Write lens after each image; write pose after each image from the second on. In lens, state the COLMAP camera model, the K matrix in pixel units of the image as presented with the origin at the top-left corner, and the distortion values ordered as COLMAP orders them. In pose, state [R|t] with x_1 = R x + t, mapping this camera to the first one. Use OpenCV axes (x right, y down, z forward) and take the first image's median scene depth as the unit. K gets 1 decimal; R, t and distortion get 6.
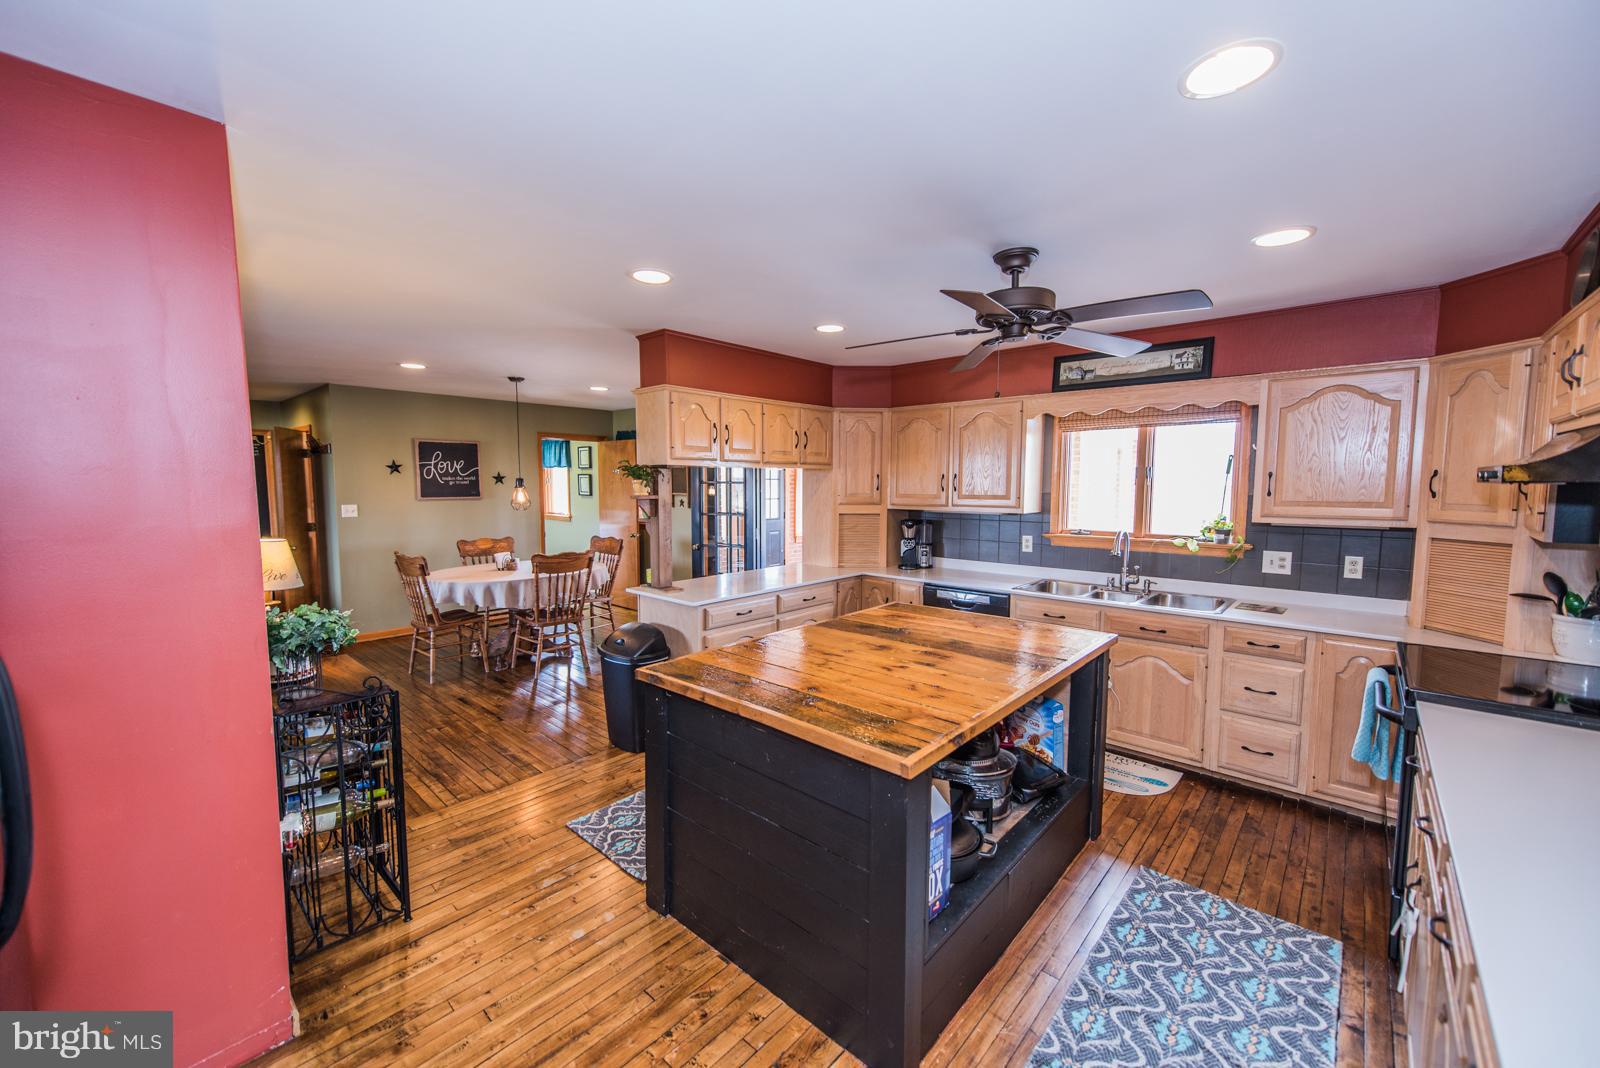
lens RADIAL K [[623.4, 0, 793.7], [0, 623.4, 533.2], [0, 0, 1]] dist [-0.000386, -0.000127]
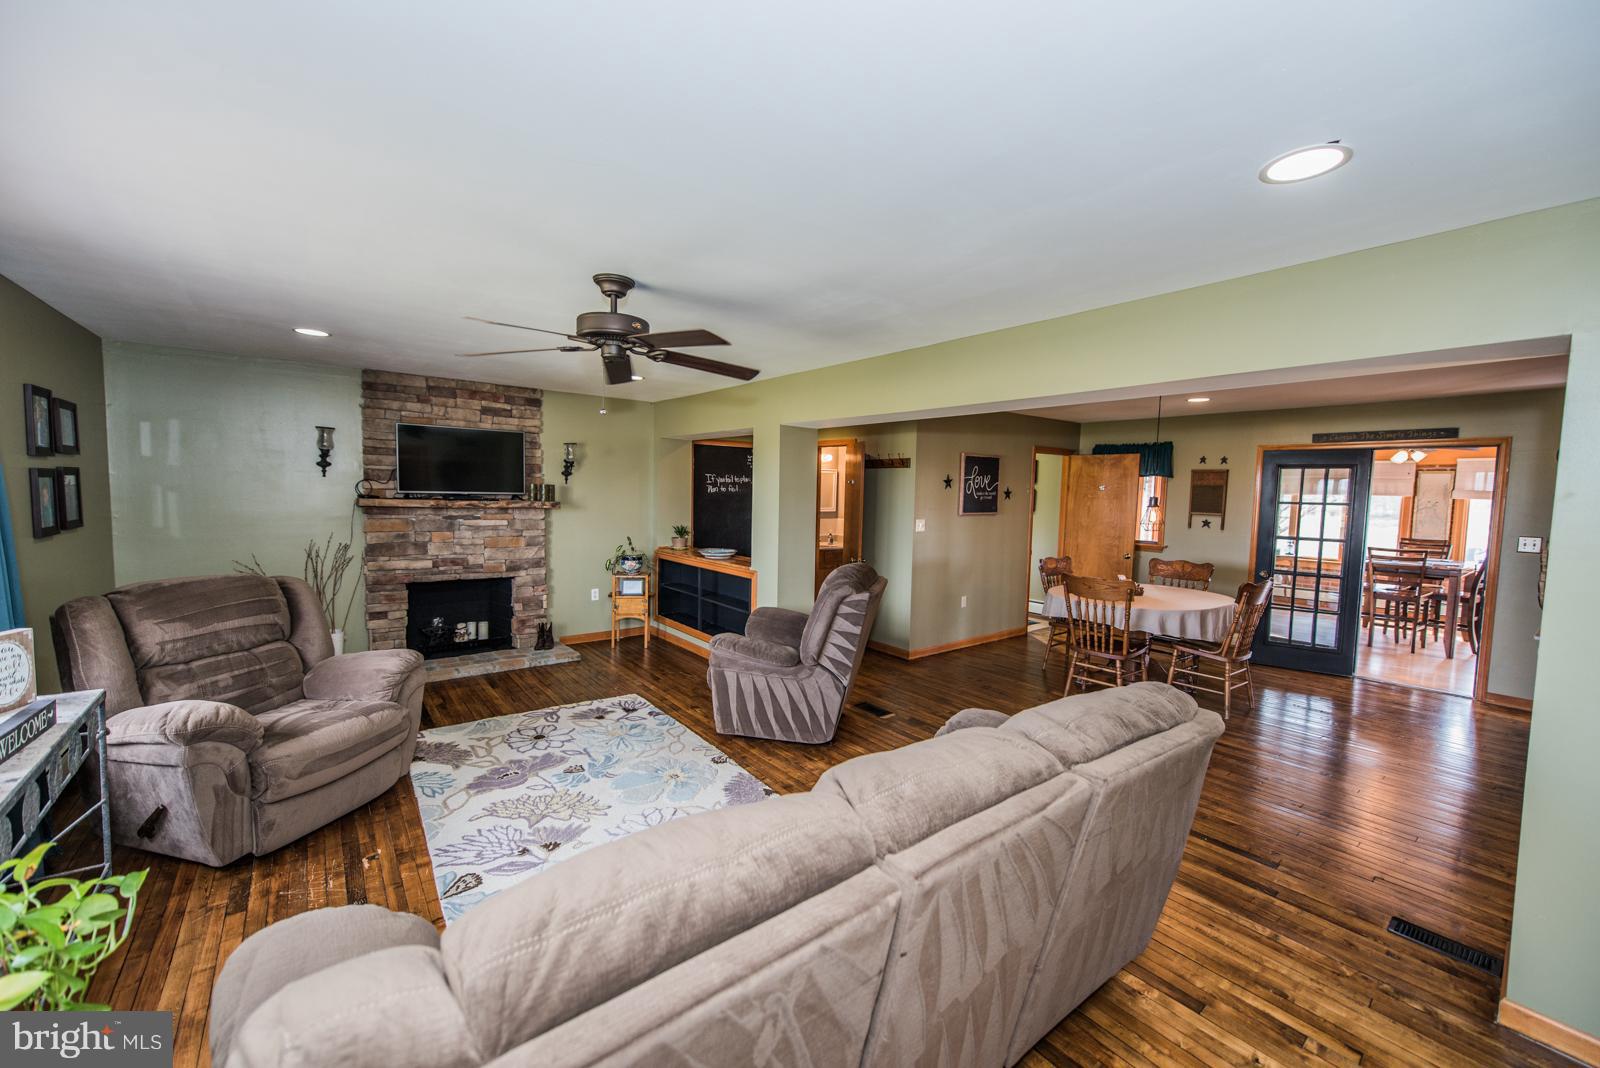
lens RADIAL K [[623.4, 0, 798.8], [0, 623.4, 534.5], [0, 0, 1]] dist [-0.000386, -0.000127]
pose [[0.986861, 0.028940, -0.158959, -1.160747], [-0.031804, 0.999374, -0.015505, 0.000983], [0.158410, 0.020357, 0.987163, -0.010276]]
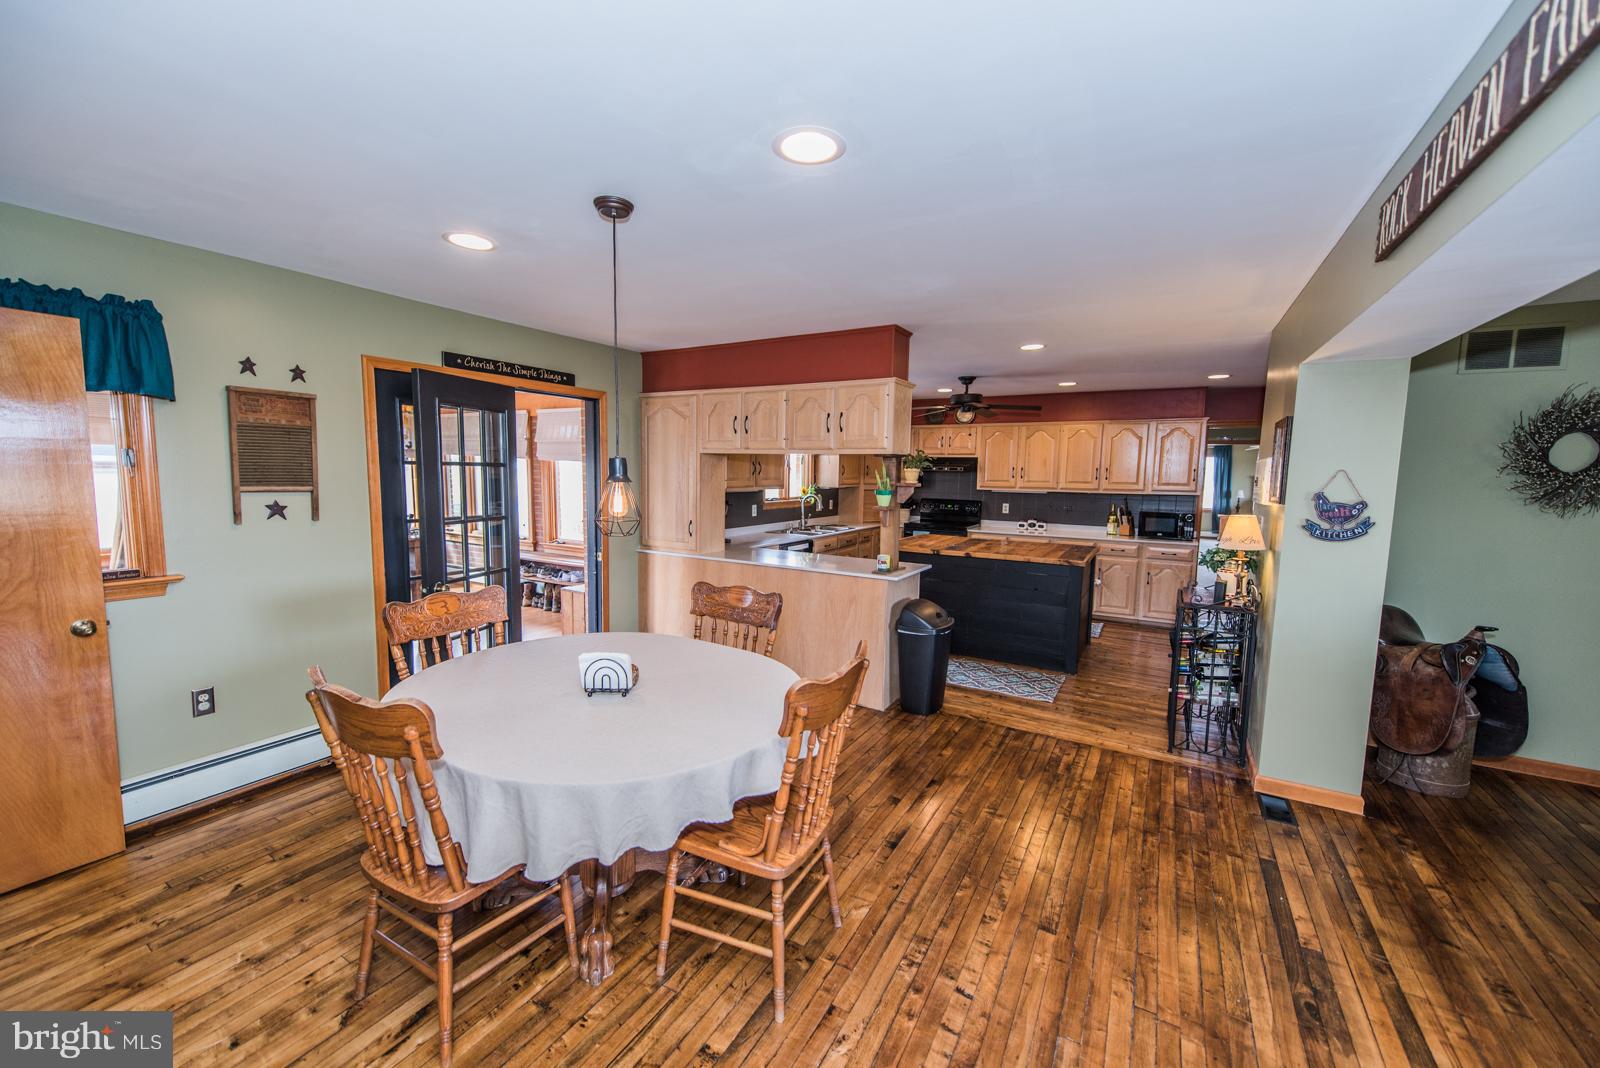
lens RADIAL K [[623.4, 0, 792.0], [0, 623.4, 530.8], [0, 0, 1]] dist [-0.000386, -0.000127]
pose [[-0.194203, -0.100310, 0.975819, -1.222930], [0.065419, 0.991219, 0.114912, -0.111895], [-0.978778, 0.086154, -0.185935, 1.364977]]
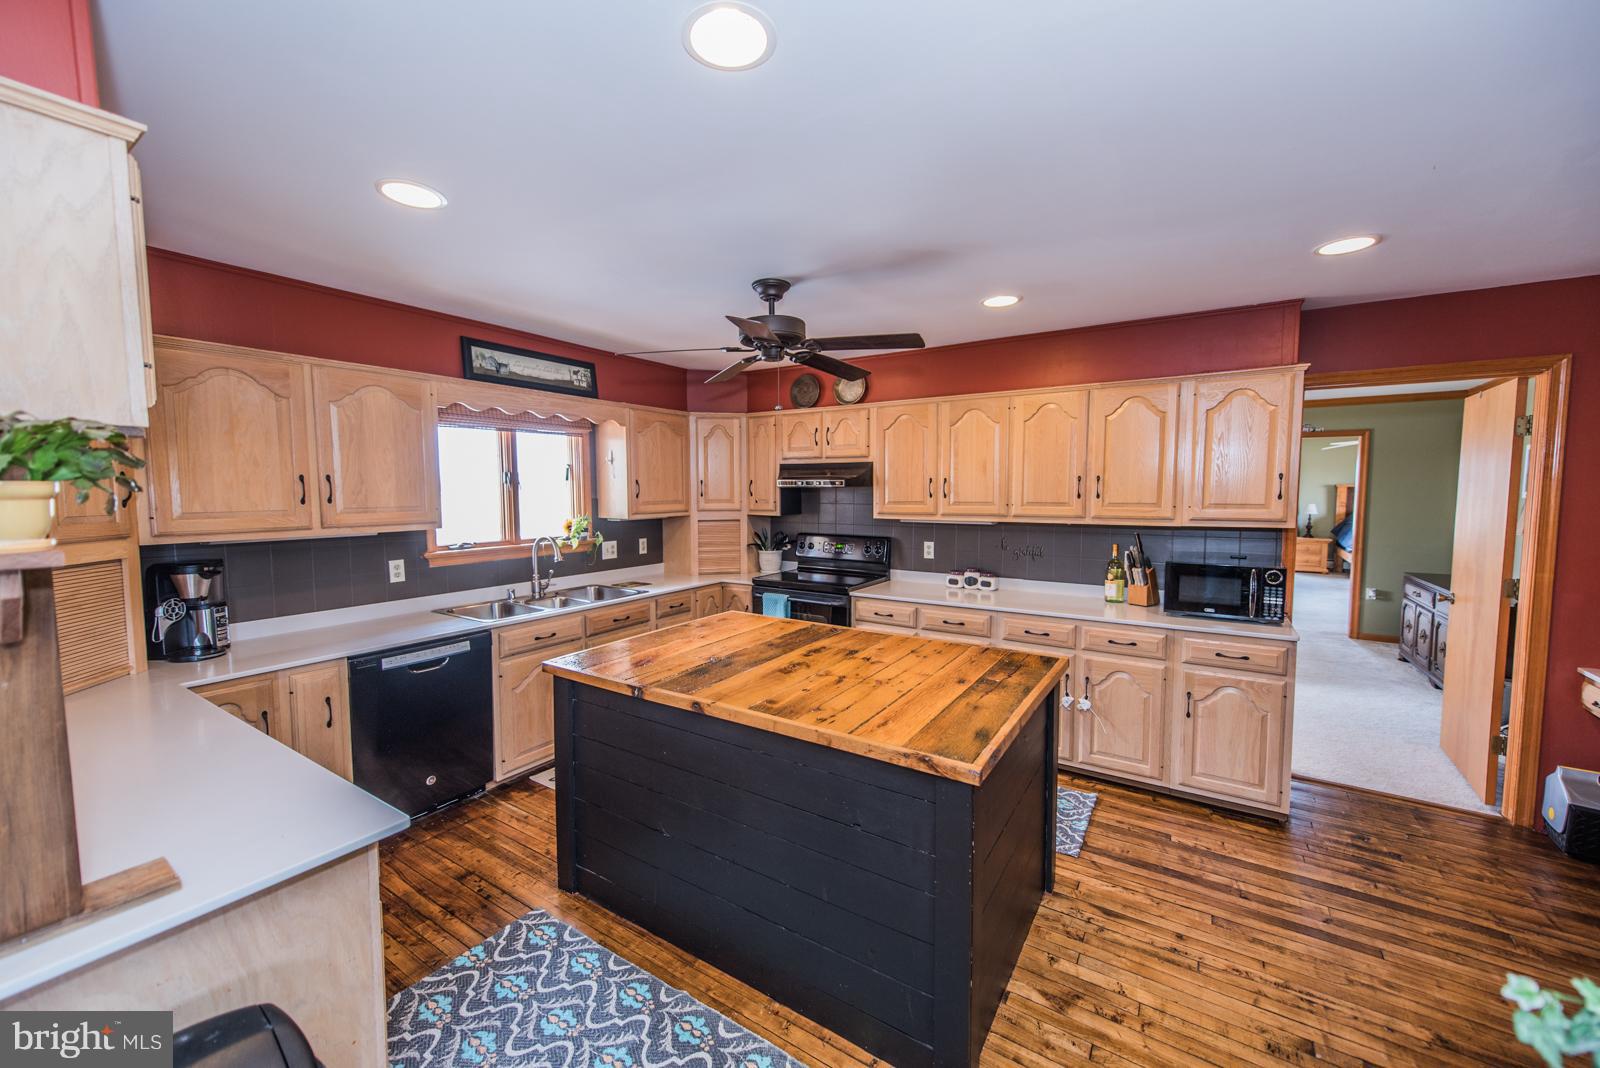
lens RADIAL K [[623.4, 0, 798.9], [0, 623.4, 532.6], [0, 0, 1]] dist [-0.000386, -0.000127]
pose [[-0.160005, -0.072100, 0.984480, -0.493832], [0.084329, 0.992684, 0.086407, -0.060268], [-0.983508, 0.096846, -0.152754, 0.732859]]
